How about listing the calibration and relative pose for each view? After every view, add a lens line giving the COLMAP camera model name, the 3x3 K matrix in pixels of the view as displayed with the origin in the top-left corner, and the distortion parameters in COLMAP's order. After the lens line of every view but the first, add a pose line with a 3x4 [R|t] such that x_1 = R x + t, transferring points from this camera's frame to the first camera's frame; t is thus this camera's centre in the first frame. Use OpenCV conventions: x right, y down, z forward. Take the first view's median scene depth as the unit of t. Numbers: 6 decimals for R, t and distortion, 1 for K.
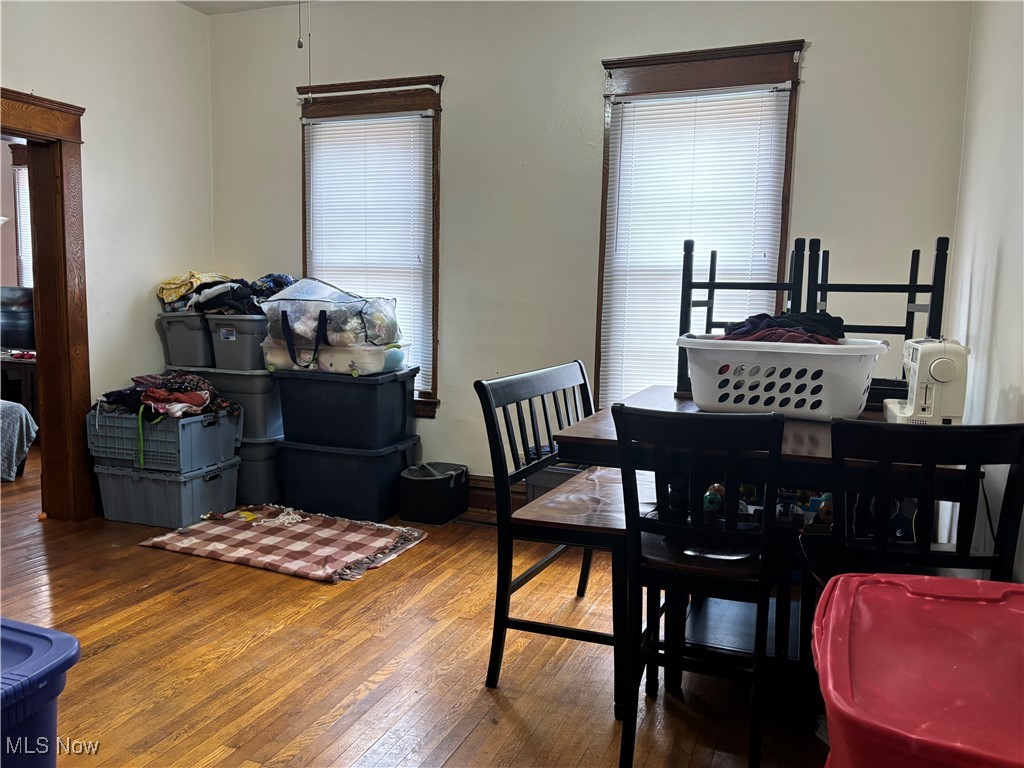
lens RADIAL K [[779.9, 0, 511.7], [0, 779.9, 380.6], [0, 0, 1]] dist [0.041878, -0.048189]
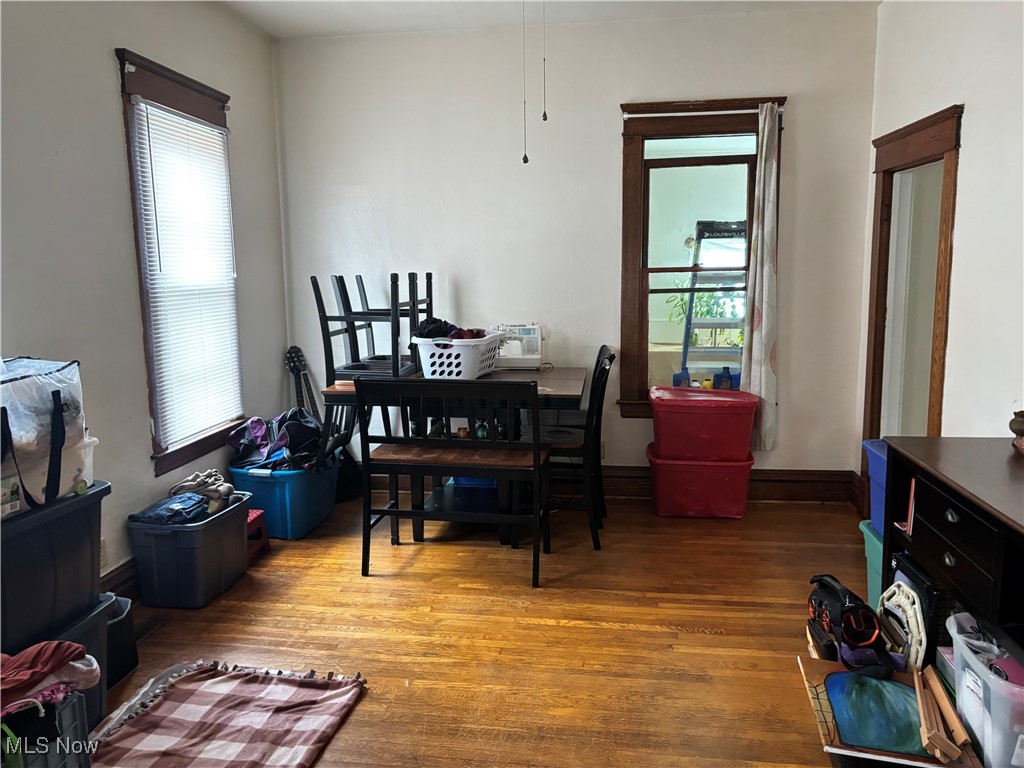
lens RADIAL K [[779.9, 0, 502.4], [0, 779.9, 379.8], [0, 0, 1]] dist [0.041878, -0.048189]
pose [[-0.255418, -0.145163, 0.955871, -1.167412], [0.105859, 0.978521, 0.176890, -0.224231], [-0.961018, 0.146368, -0.234566, 1.154193]]
